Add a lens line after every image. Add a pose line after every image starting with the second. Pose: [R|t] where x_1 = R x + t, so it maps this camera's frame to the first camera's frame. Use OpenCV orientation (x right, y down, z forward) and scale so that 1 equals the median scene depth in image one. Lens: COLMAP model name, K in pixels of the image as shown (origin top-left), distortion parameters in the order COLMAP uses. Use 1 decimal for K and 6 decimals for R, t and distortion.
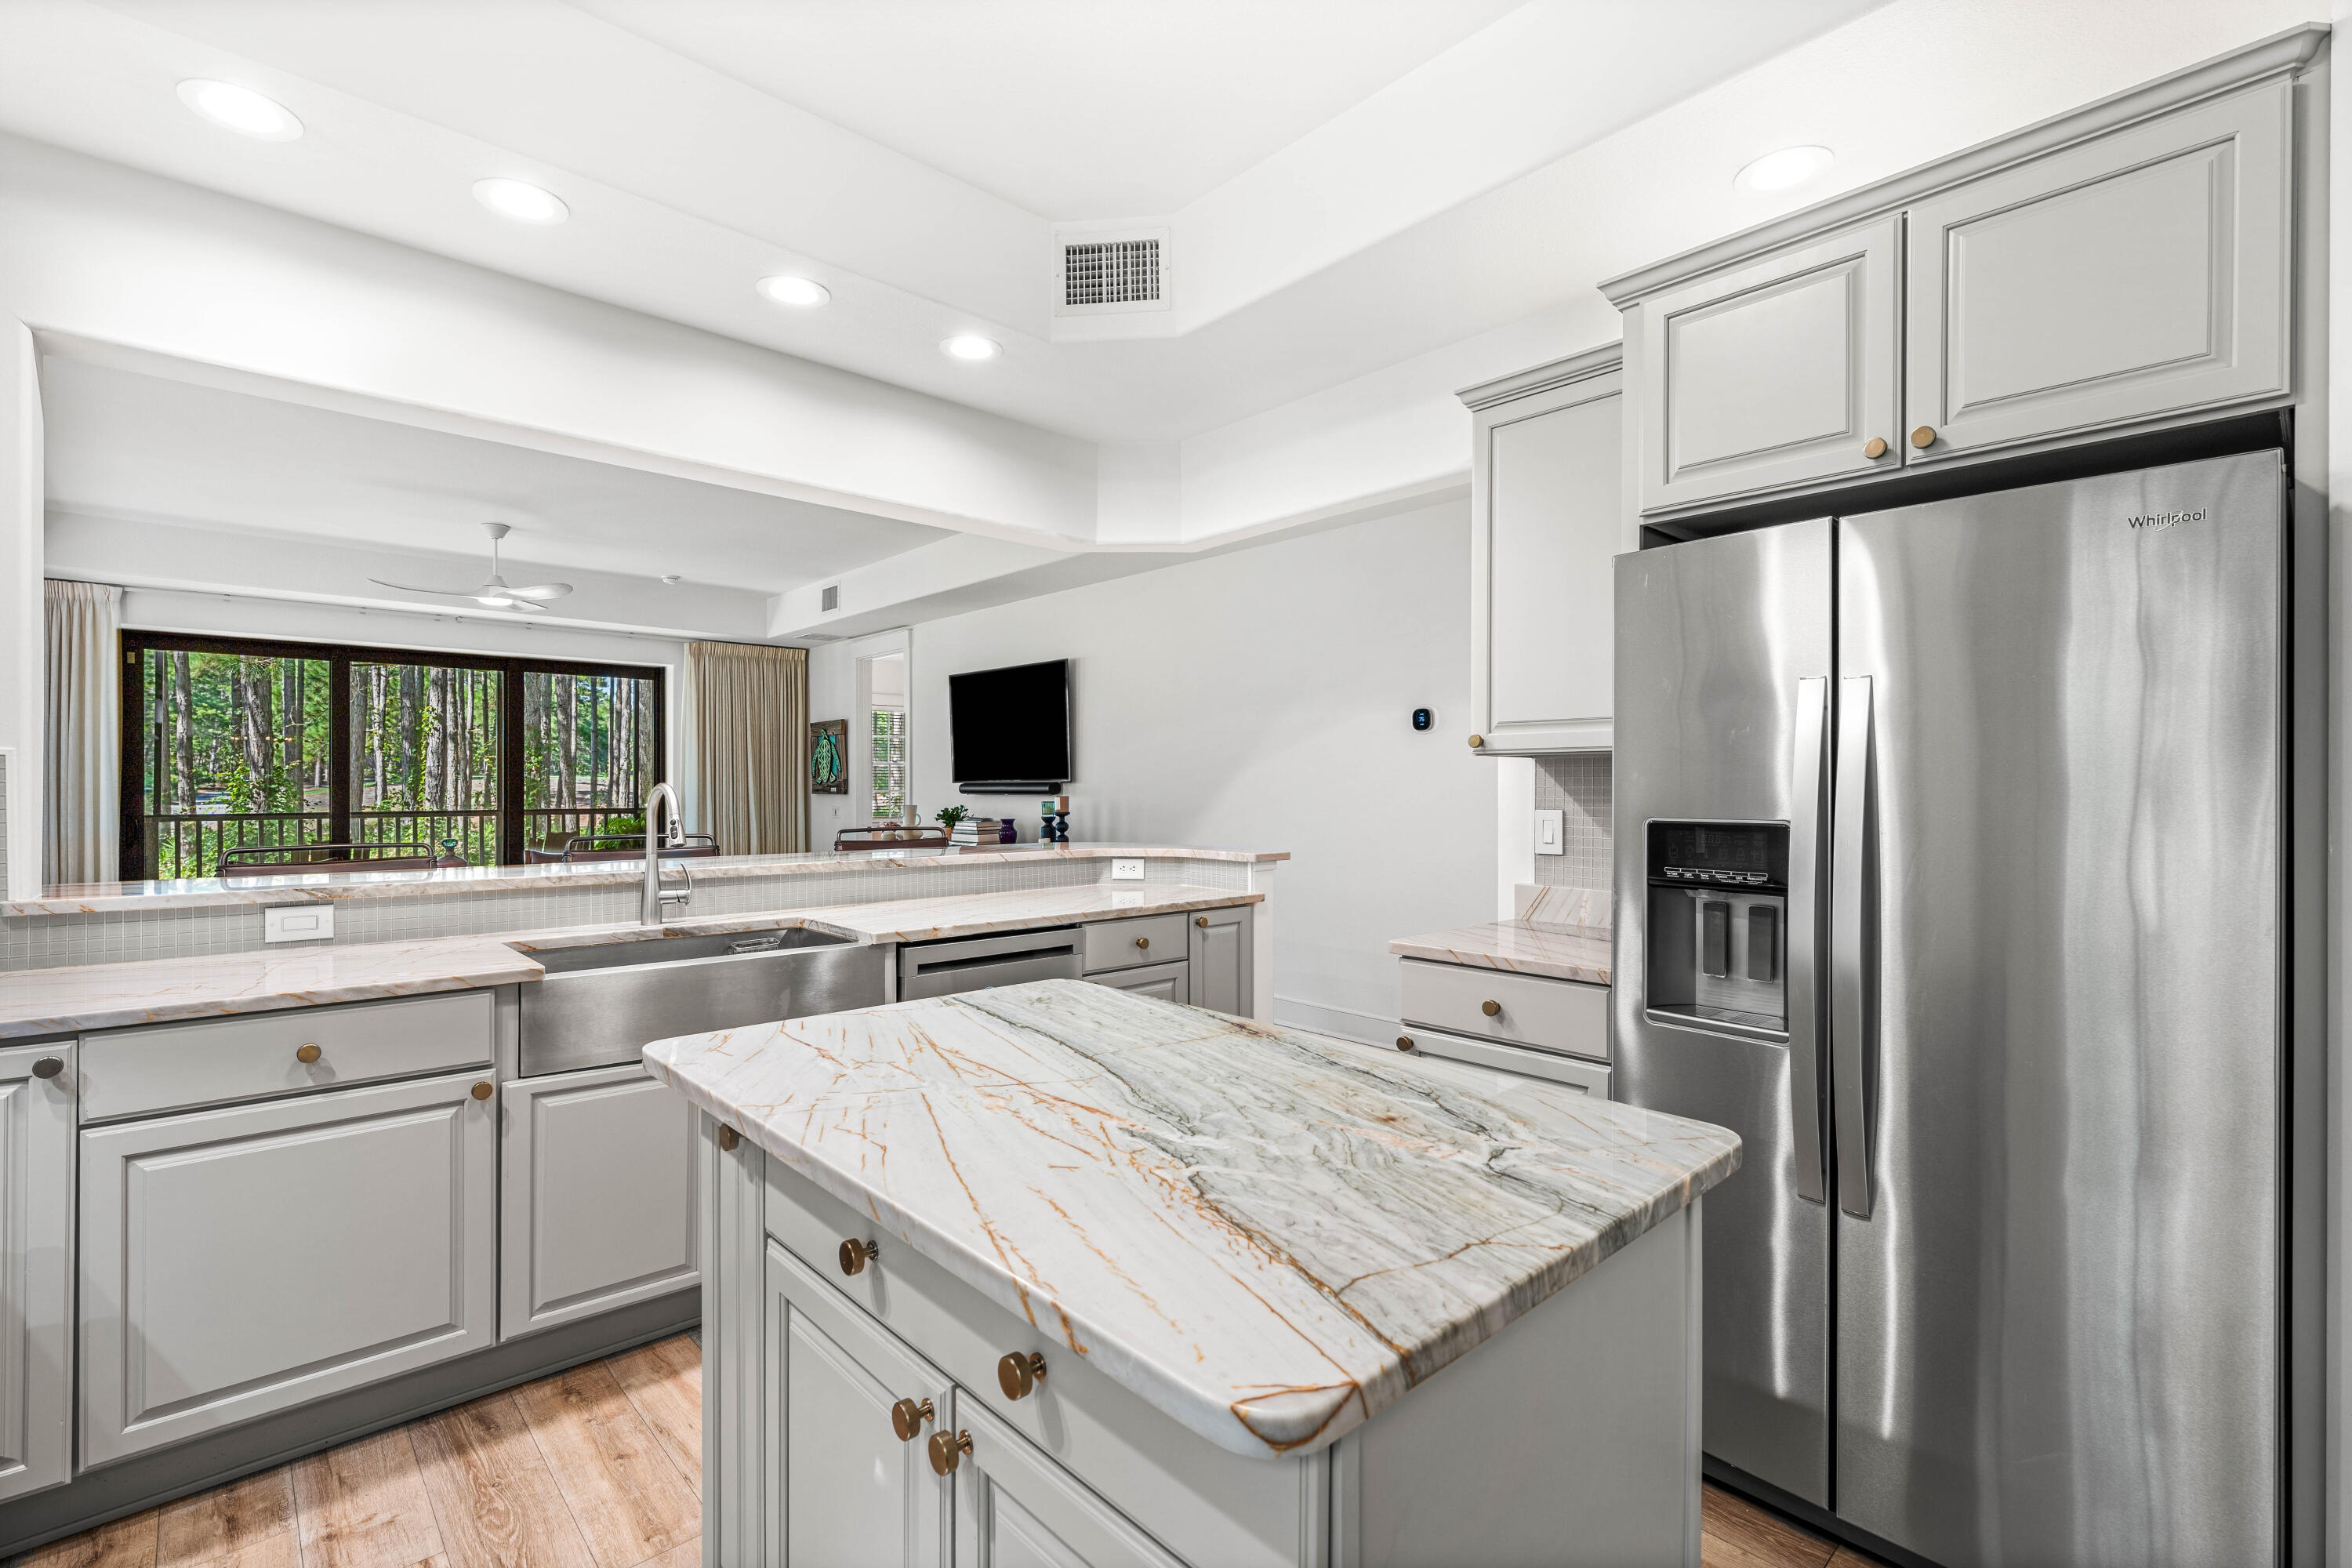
lens RADIAL K [[1052.2, 0, 1172.1], [0, 1052.2, 790.8], [0, 0, 1]] dist [0.000737, 0.000635]
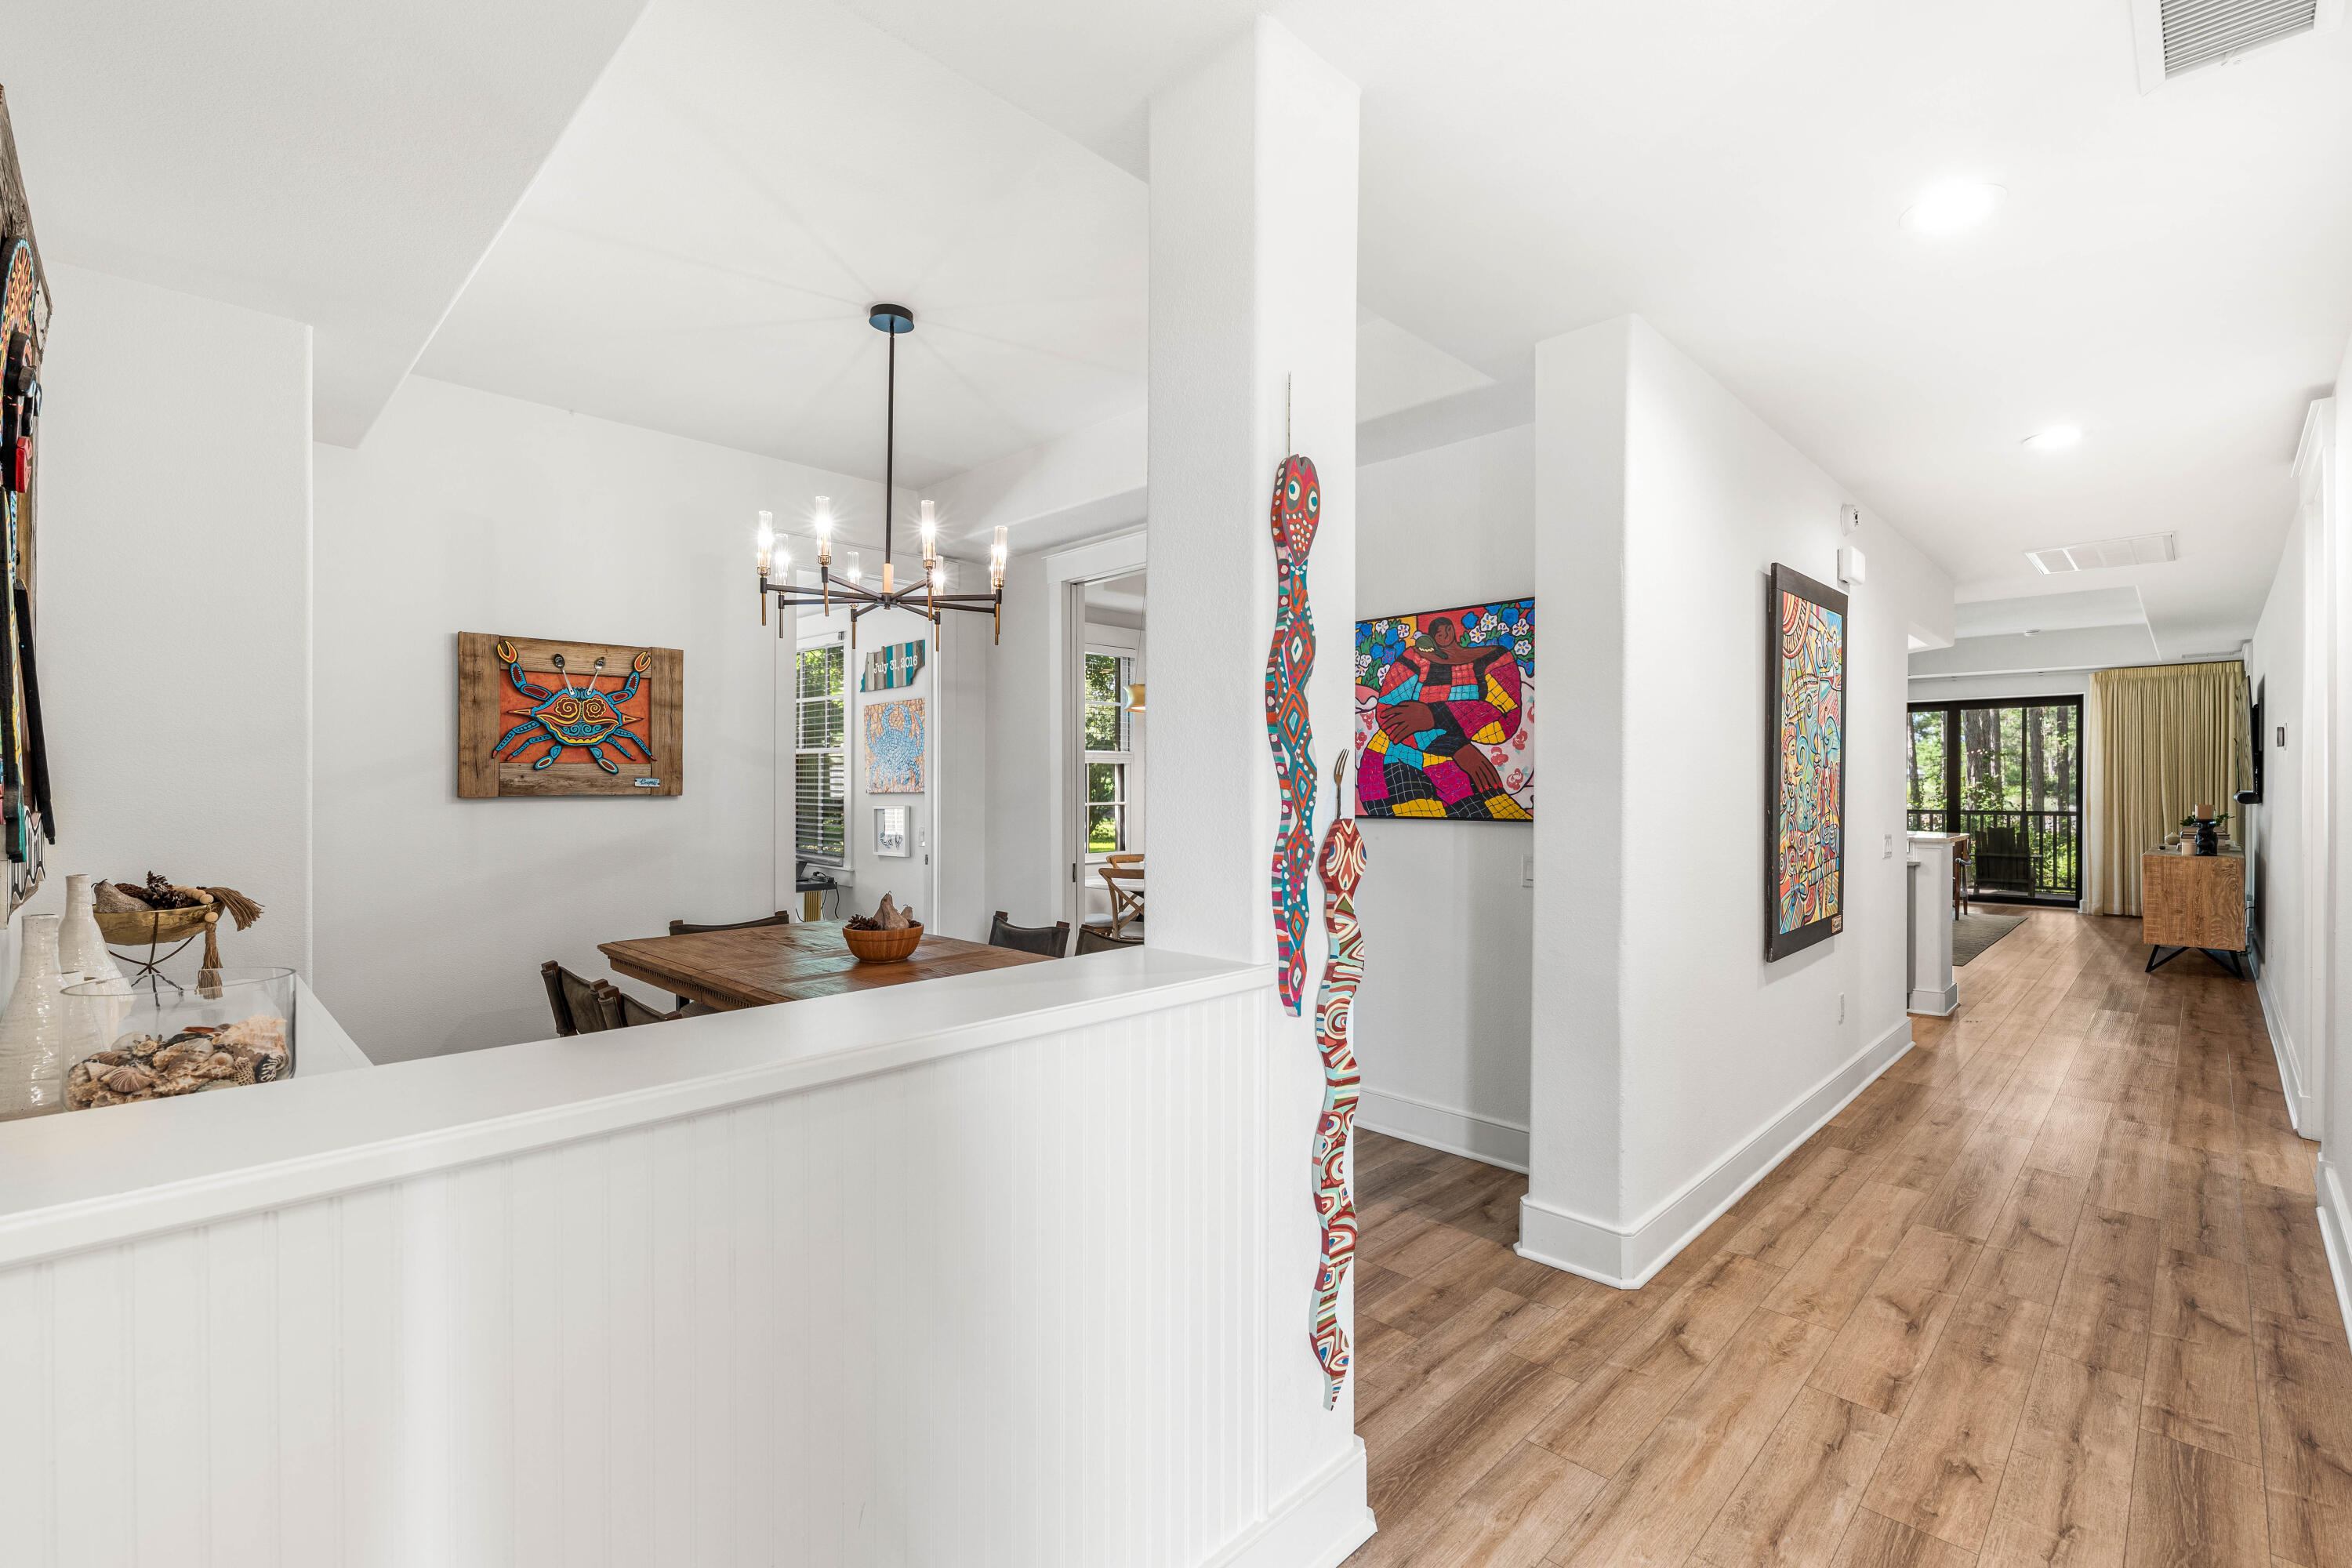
lens RADIAL K [[1052.2, 0, 1163.4], [0, 1052.2, 780.1], [0, 0, 1]] dist [0.000737, 0.000635]
pose [[0.049765, -0.003214, -0.998756, 3.235918], [-0.007541, 0.999965, -0.003594, -0.030913], [0.998732, 0.007711, 0.049739, -0.549716]]
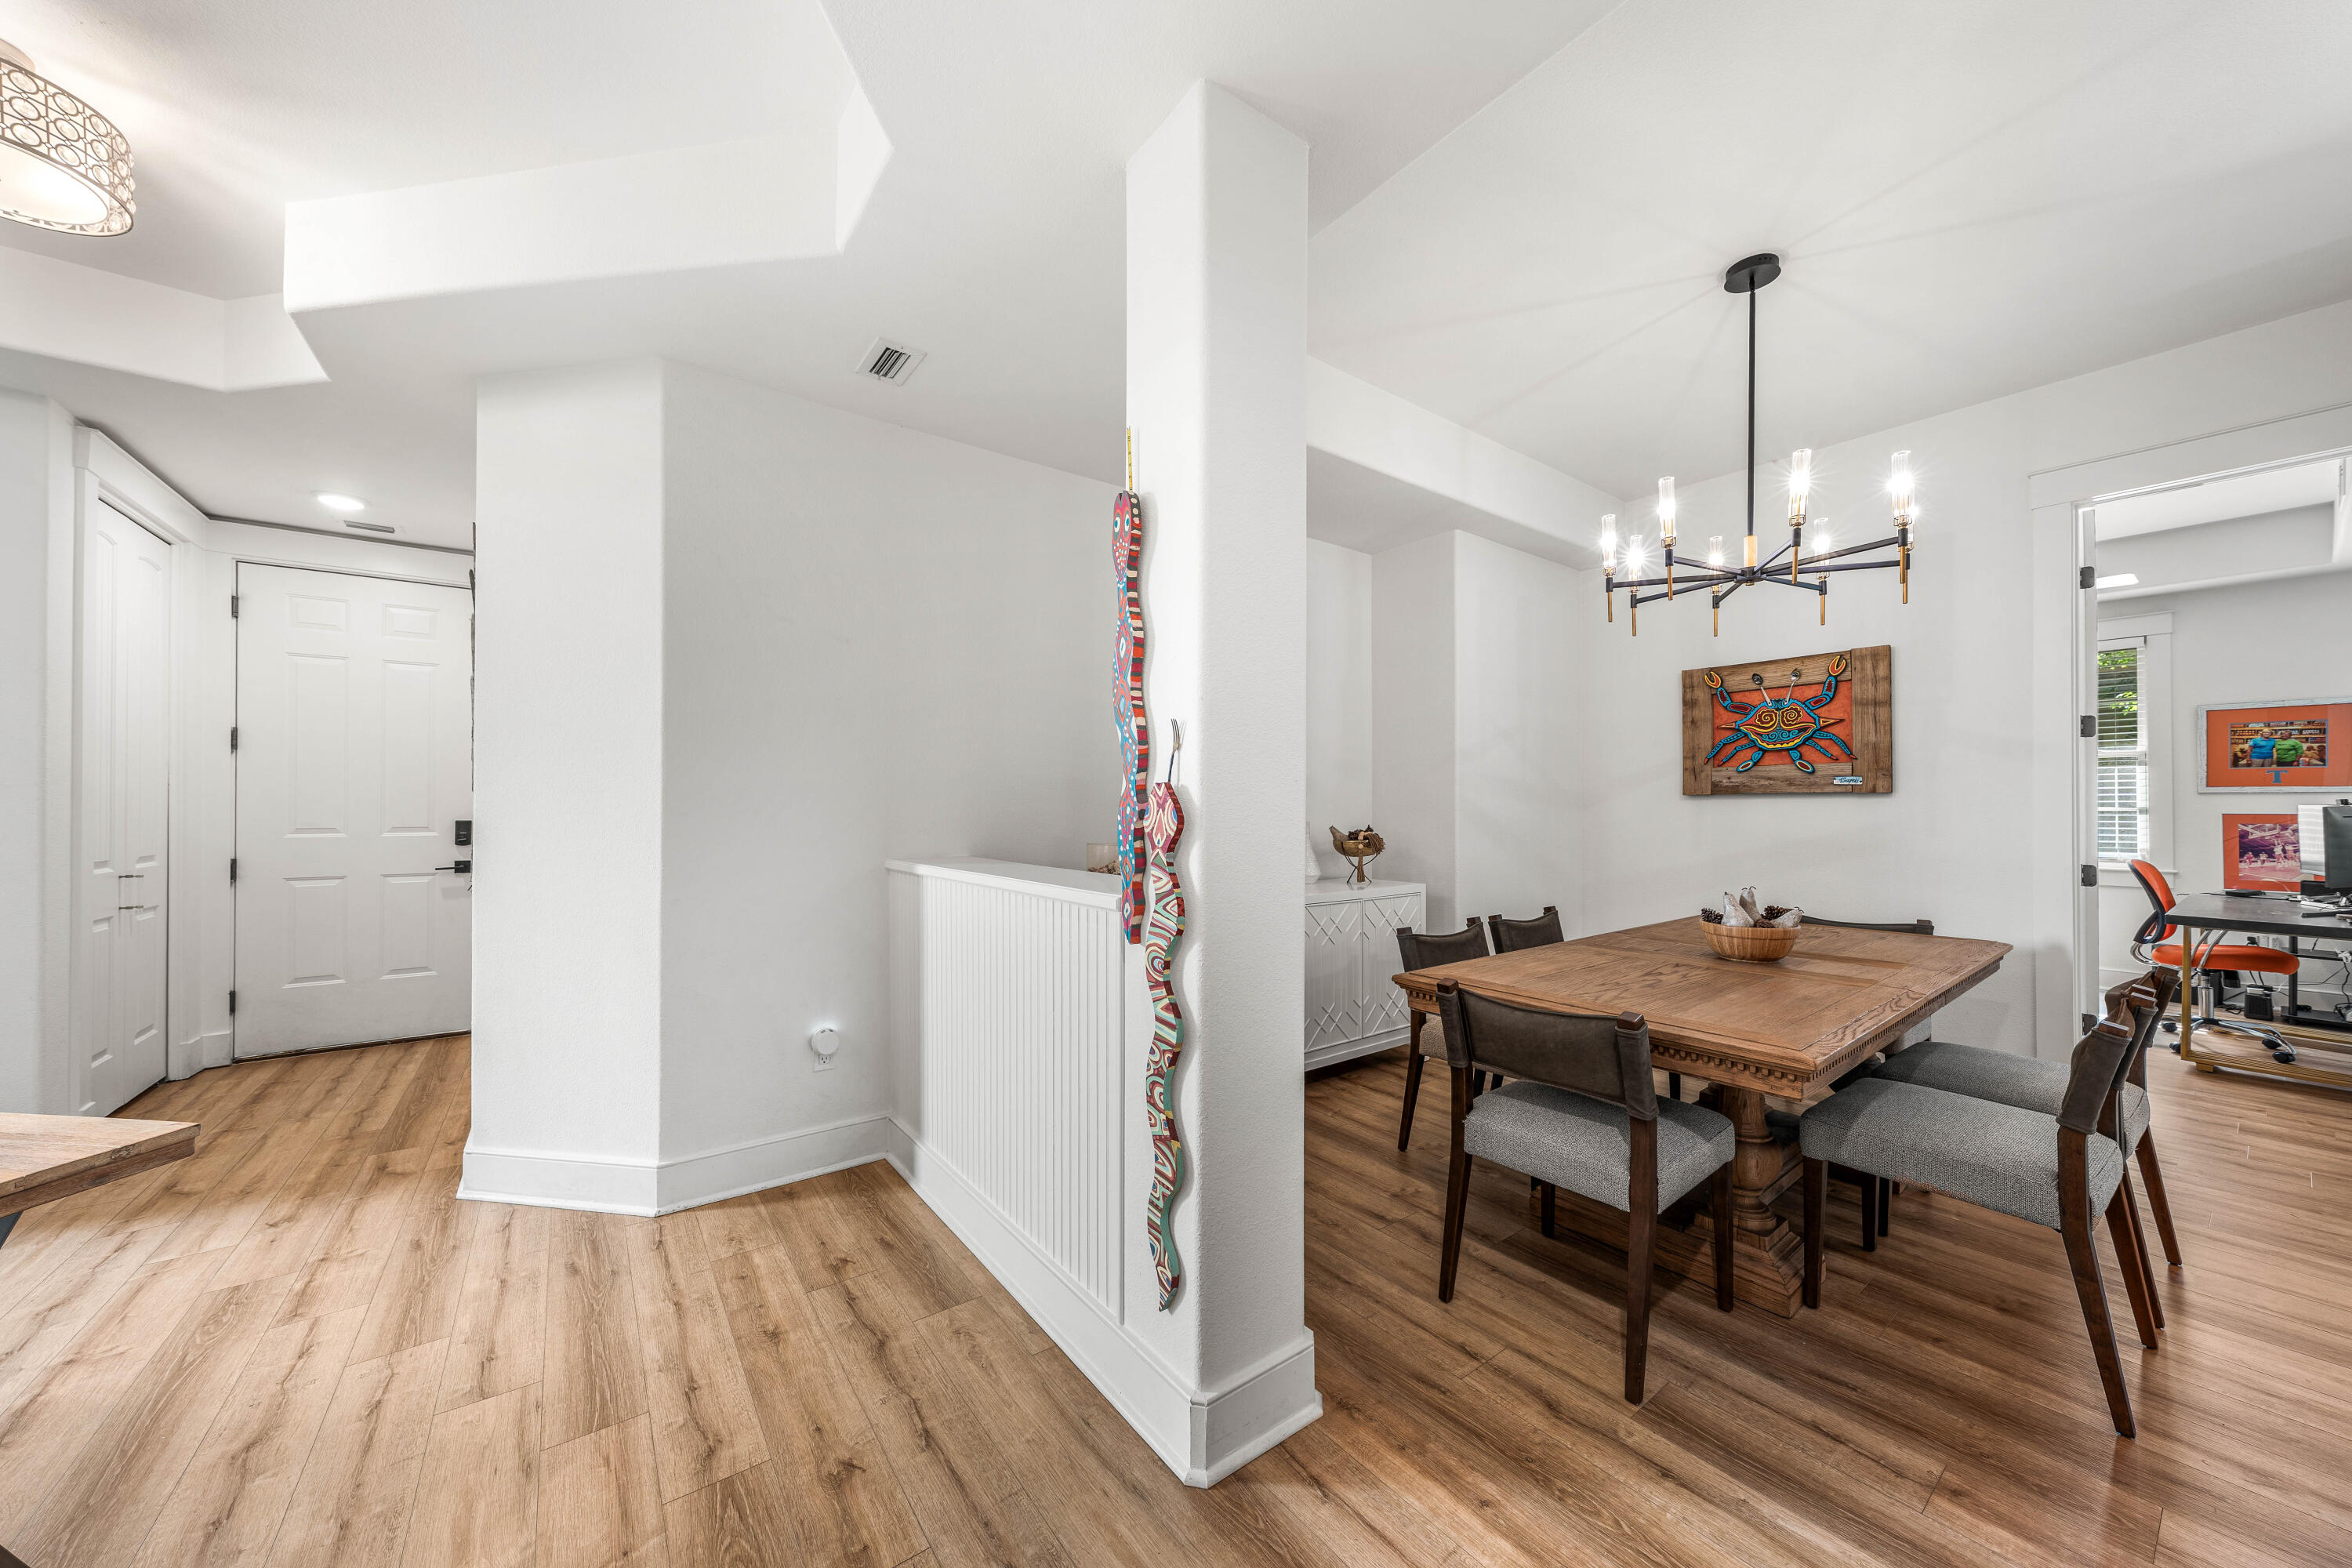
lens RADIAL K [[815.3, 0, 1162.6], [0, 815.3, 794.0], [0, 0, 1]] dist [-0.000952, -0.000078]
pose [[-0.993135, 0.000590, 0.116976, 2.173342], [0.000012, 0.999988, -0.004943, 0.016188], [-0.116978, -0.004908, -0.993122, 0.494632]]
